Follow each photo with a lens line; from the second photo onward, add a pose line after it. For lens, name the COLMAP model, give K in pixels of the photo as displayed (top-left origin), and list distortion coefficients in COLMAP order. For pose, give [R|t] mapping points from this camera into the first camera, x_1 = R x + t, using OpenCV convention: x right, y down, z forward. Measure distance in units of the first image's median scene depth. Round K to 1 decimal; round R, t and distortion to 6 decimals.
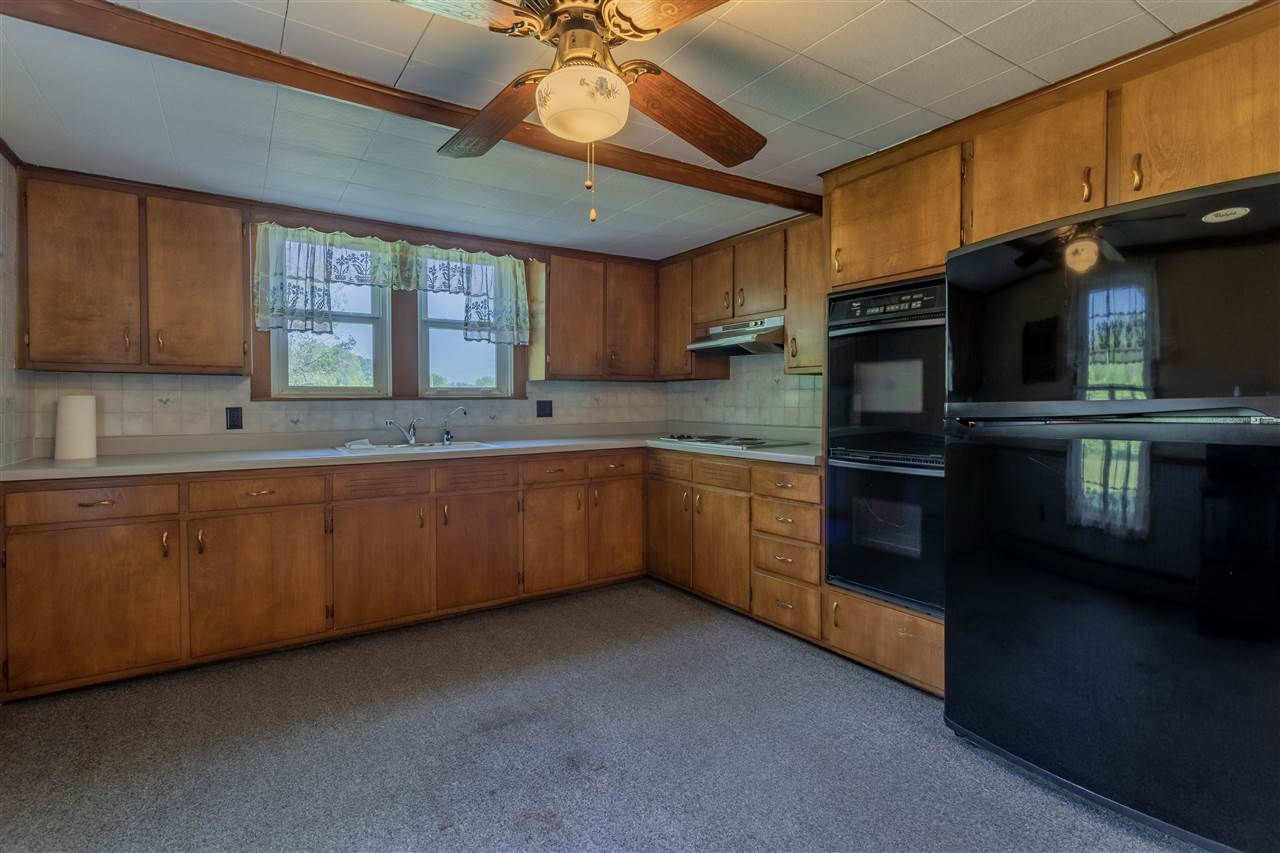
lens RADIAL K [[599.4, 0, 640.0], [0, 599.4, 426.5], [0, 0, 1]] dist [0.005140, 0.000618]
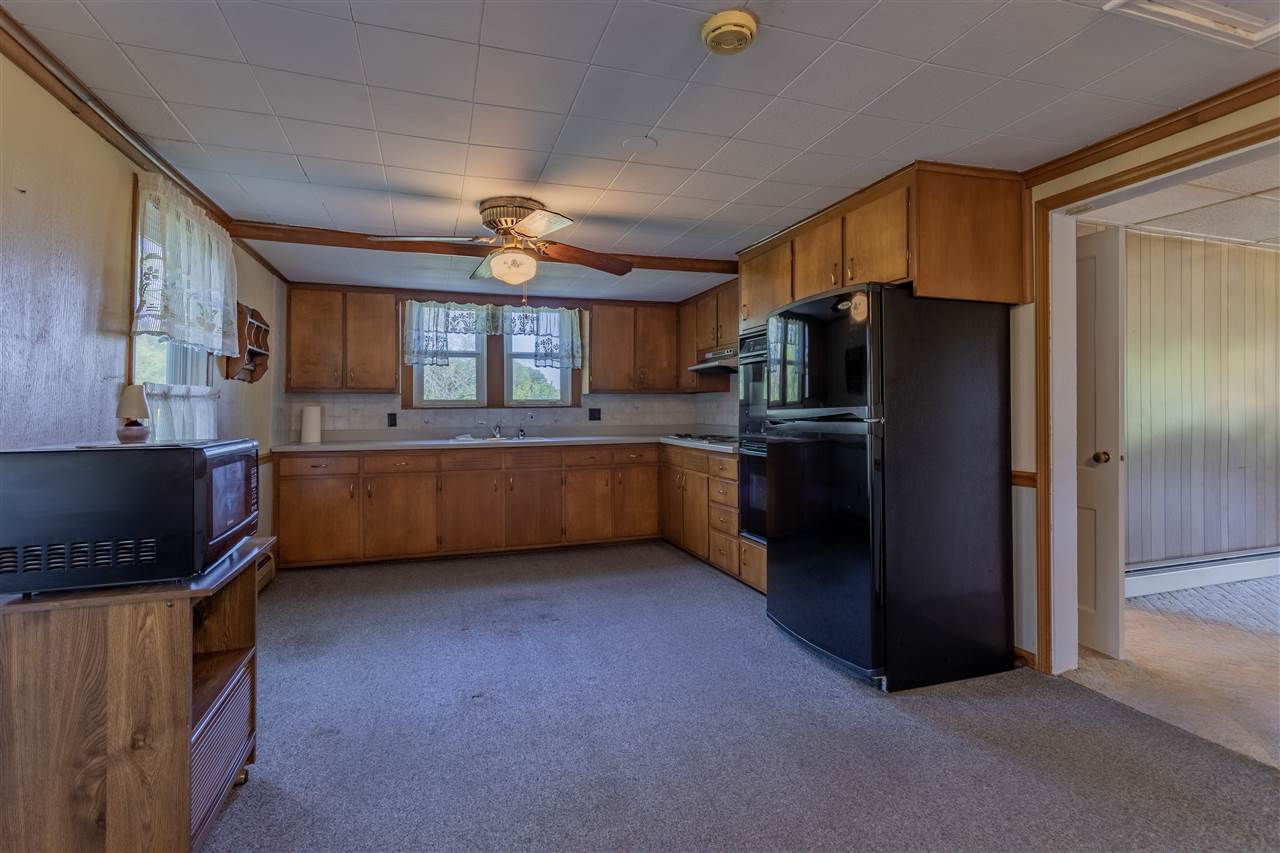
lens RADIAL K [[599.4, 0, 640.0], [0, 599.4, 426.5], [0, 0, 1]] dist [0.005140, 0.000618]
pose [[0.967460, 0.005868, -0.252956, 0.361064], [-0.008641, 0.999914, -0.009851, 0.013479], [0.252877, 0.011716, 0.967428, -0.374922]]
